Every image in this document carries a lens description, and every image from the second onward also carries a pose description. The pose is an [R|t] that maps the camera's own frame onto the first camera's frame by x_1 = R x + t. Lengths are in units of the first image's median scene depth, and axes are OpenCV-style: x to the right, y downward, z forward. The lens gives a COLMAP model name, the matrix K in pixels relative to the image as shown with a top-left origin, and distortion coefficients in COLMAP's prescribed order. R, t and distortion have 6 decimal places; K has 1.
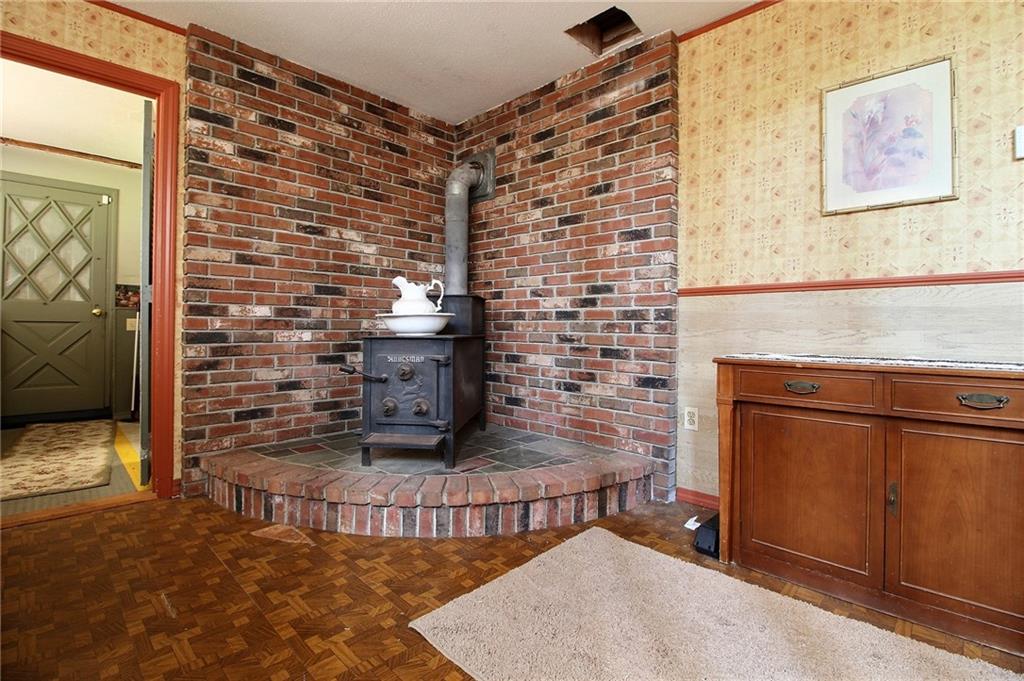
lens RADIAL K [[473.8, 0, 515.0], [0, 473.8, 326.7], [0, 0, 1]] dist [0.001188, -0.013502]
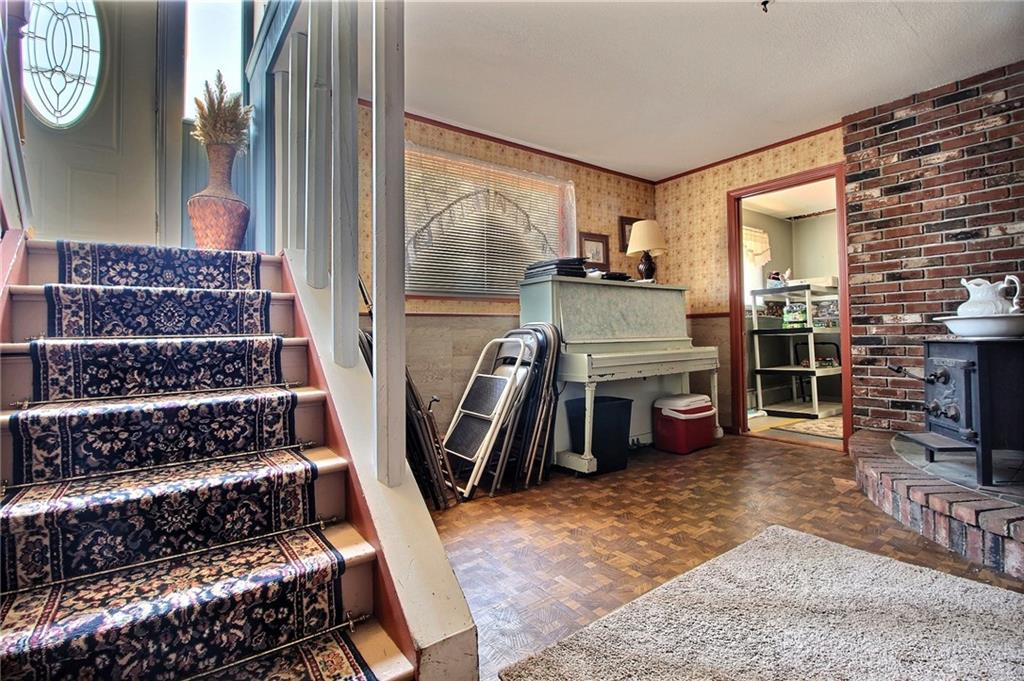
lens RADIAL K [[473.8, 0, 515.0], [0, 473.8, 326.7], [0, 0, 1]] dist [0.001188, -0.013502]
pose [[-0.167529, -0.024756, -0.985556, 0.804861], [0.014927, 0.999506, -0.027644, 0.005401], [0.985754, -0.019342, -0.167077, 0.238673]]
